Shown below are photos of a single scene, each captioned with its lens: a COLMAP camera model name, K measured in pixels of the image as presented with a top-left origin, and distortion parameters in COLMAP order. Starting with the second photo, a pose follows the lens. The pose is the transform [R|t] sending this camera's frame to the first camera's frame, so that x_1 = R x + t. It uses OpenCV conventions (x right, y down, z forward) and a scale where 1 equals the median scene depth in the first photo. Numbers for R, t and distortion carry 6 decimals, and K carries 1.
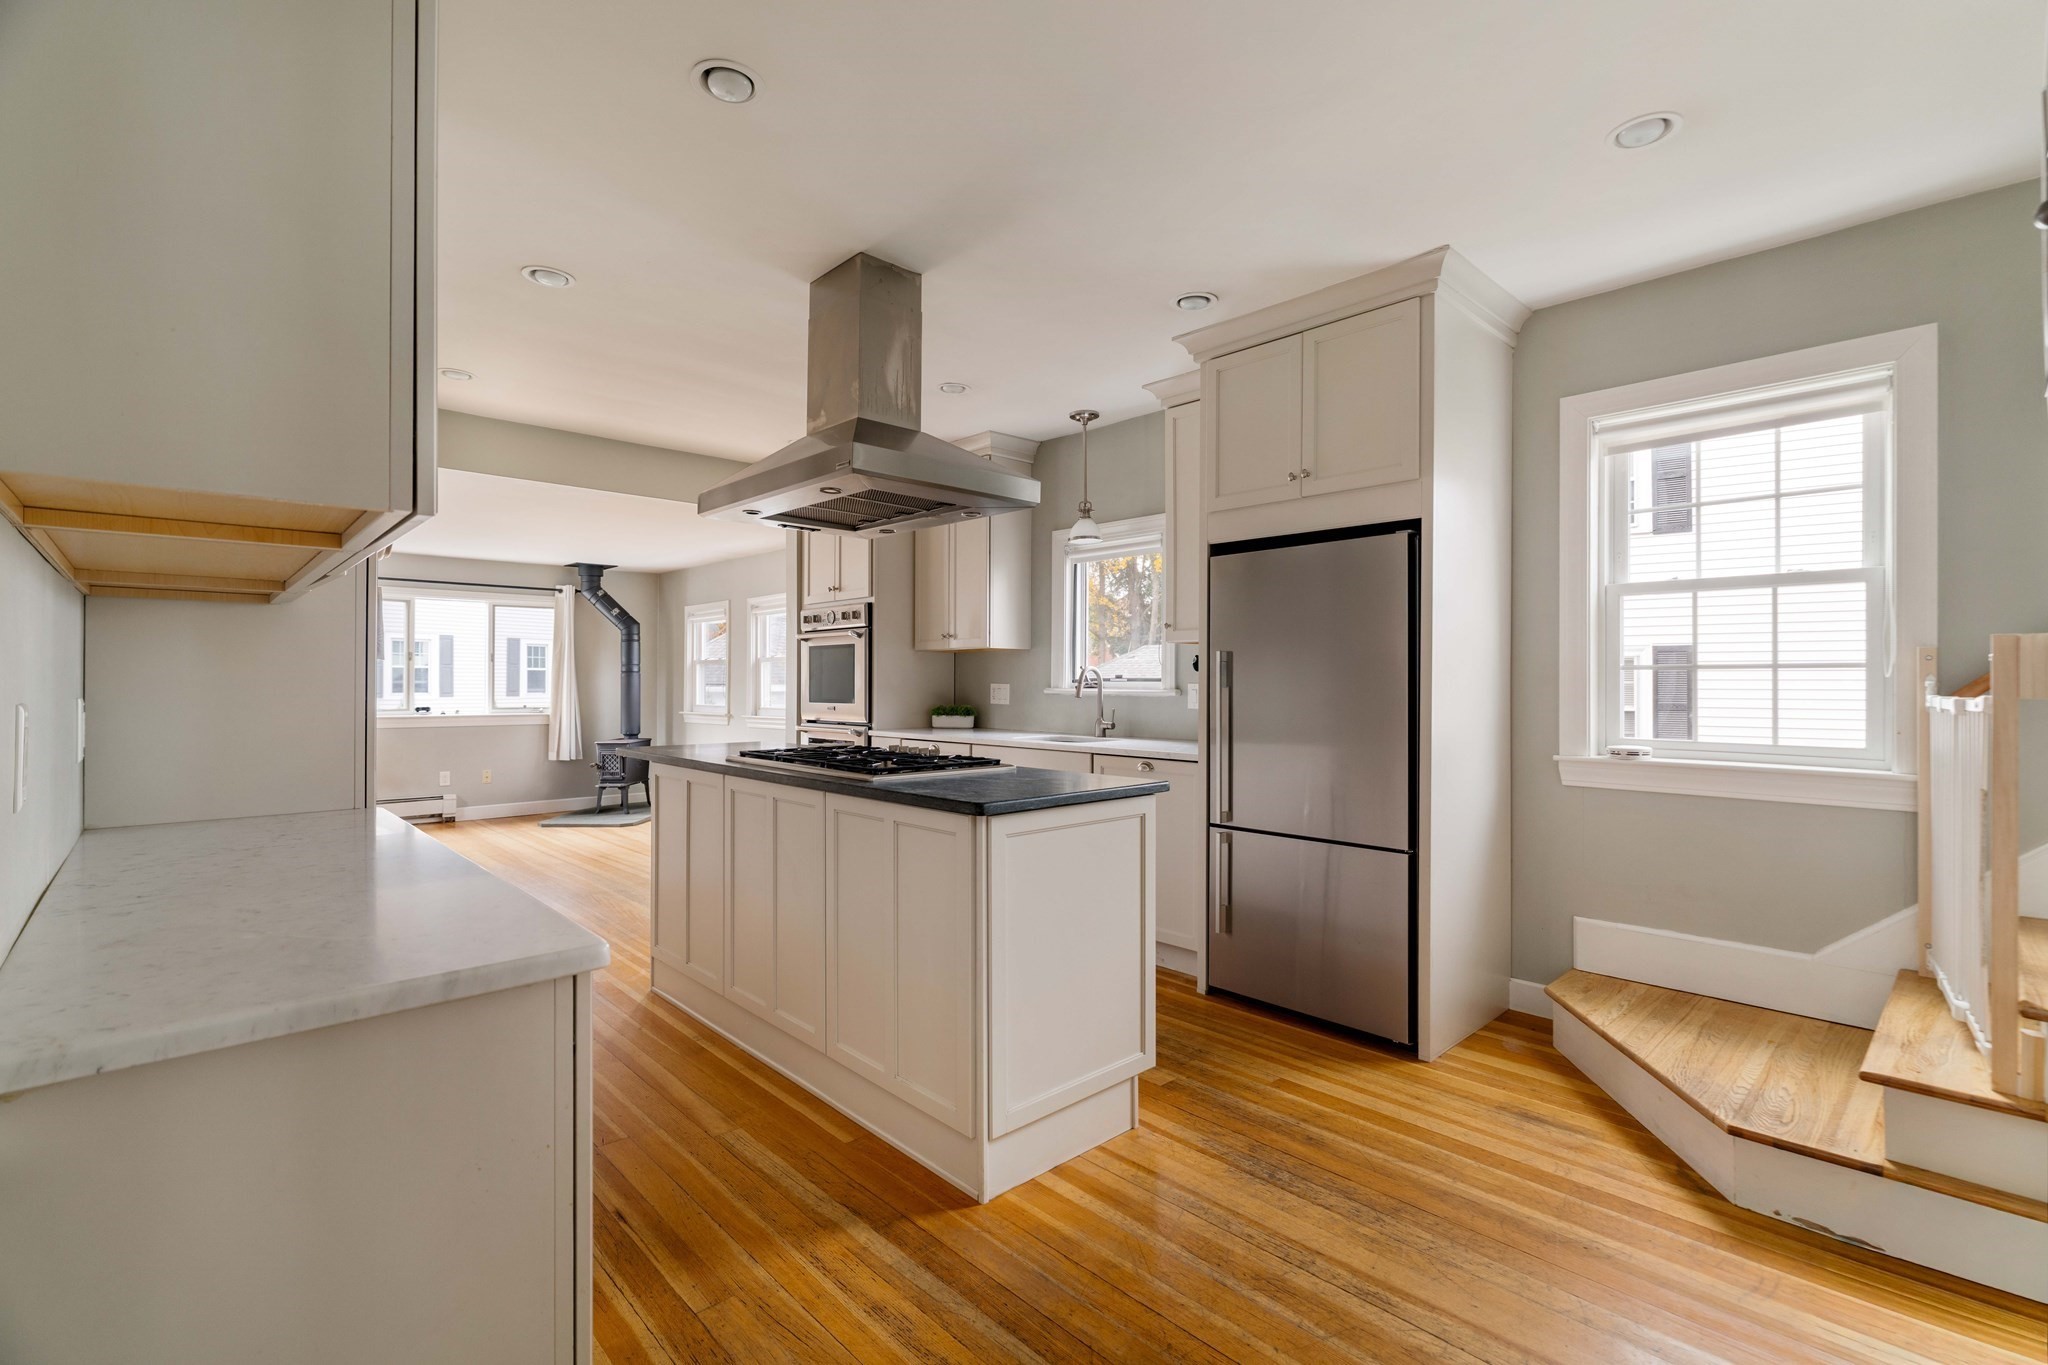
lens RADIAL K [[919.2, 0, 1002.6], [0, 919.2, 672.1], [0, 0, 1]] dist [0.007231, -0.001965]
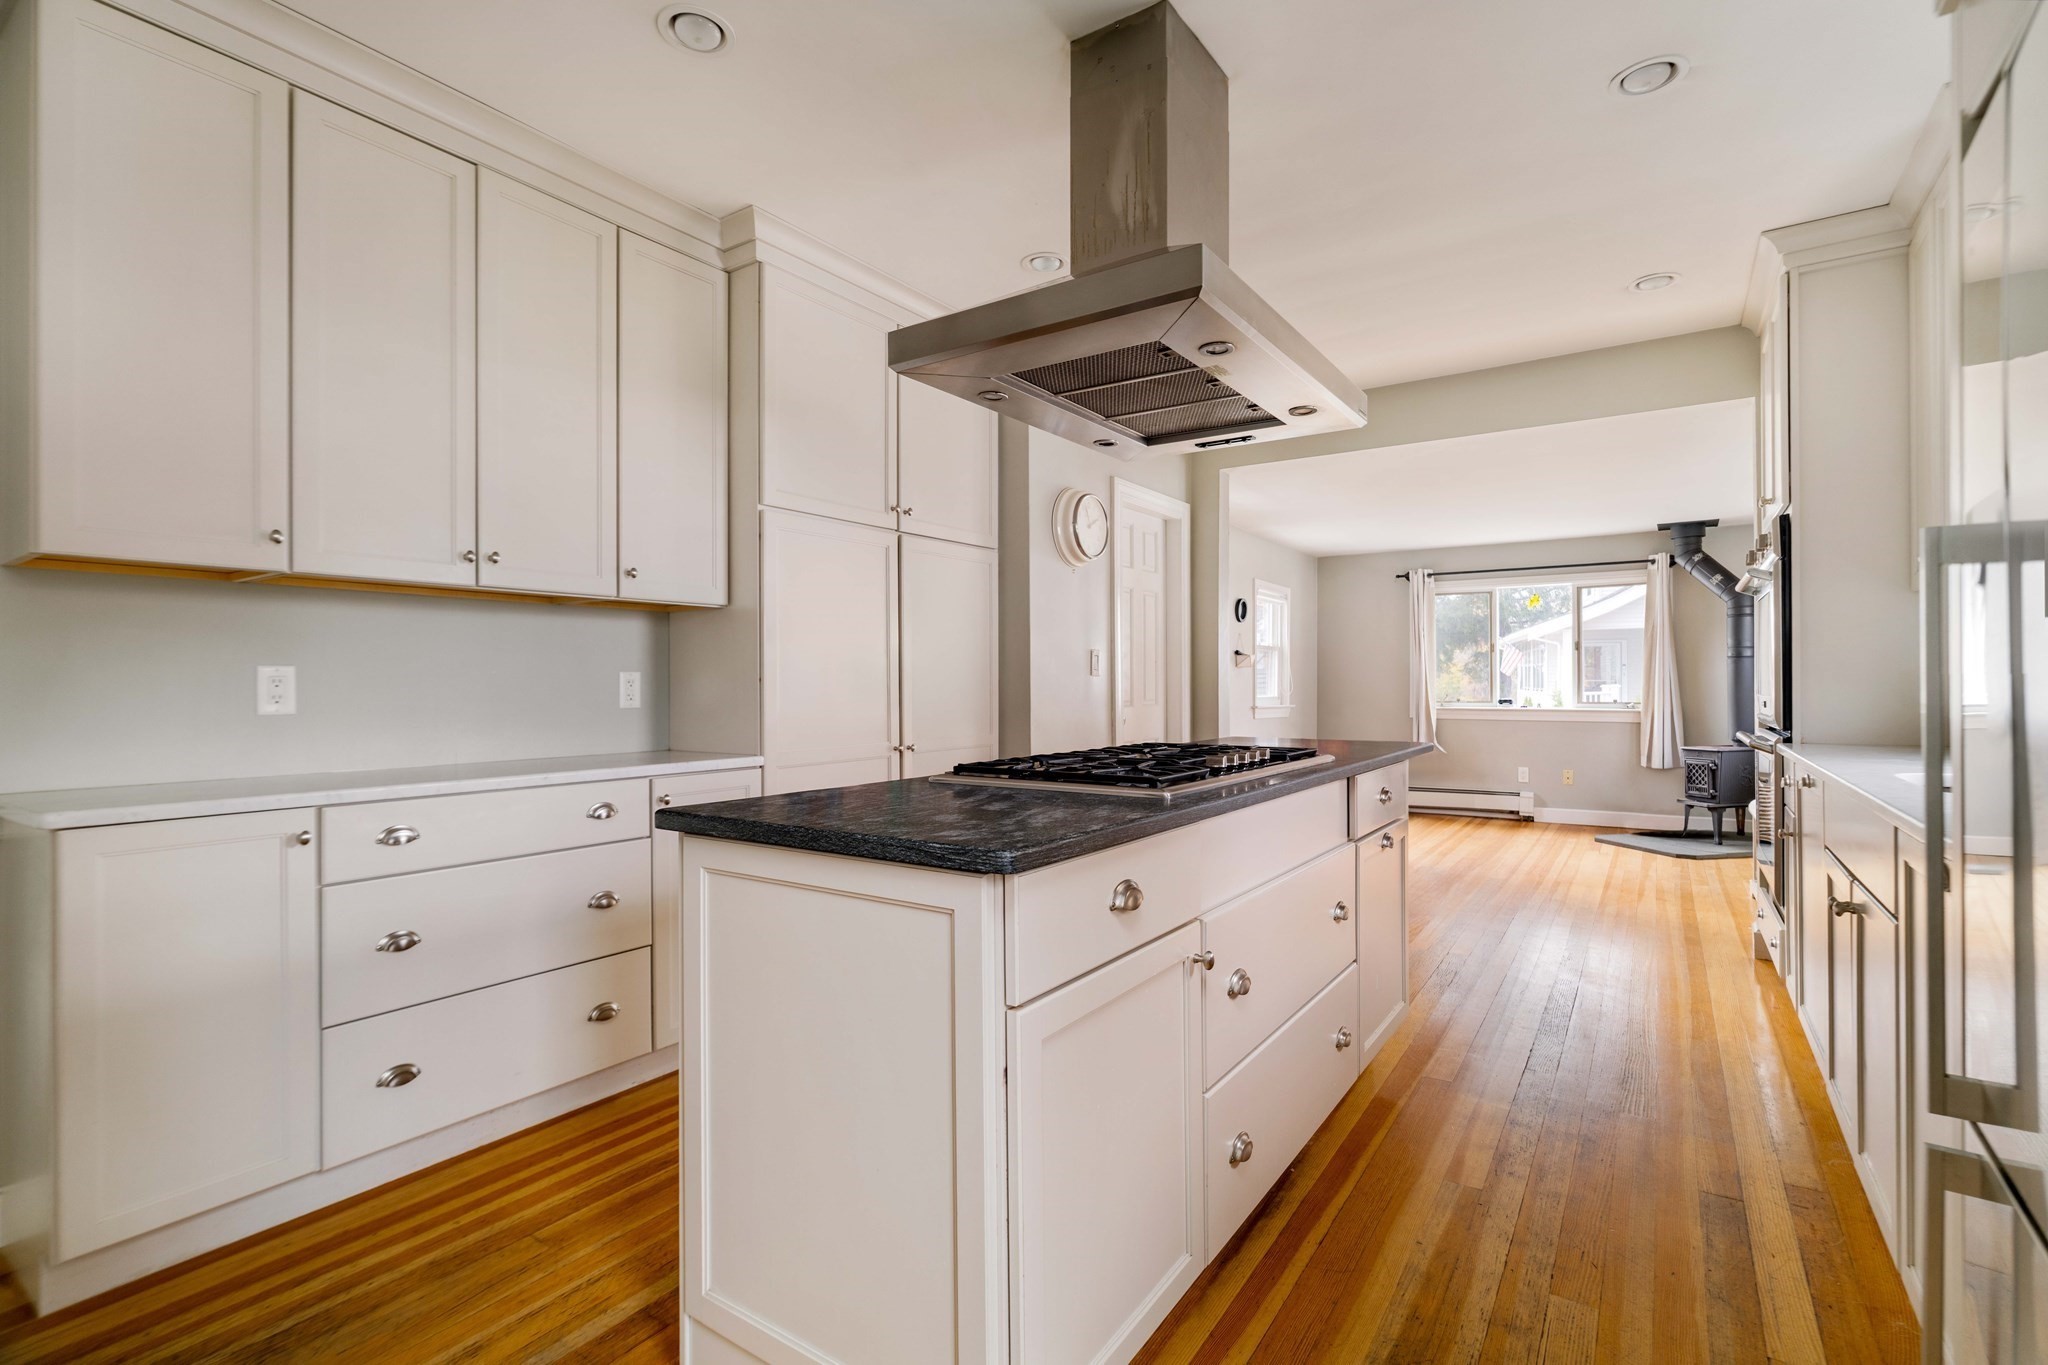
lens RADIAL K [[919.2, 0, 1058.9], [0, 919.2, 679.9], [0, 0, 1]] dist [0.007231, -0.001965]
pose [[0.255402, -0.008104, -0.966801, 0.282560], [0.015902, 0.999865, -0.004180, 0.020157], [0.966704, -0.014307, 0.255496, 0.431877]]
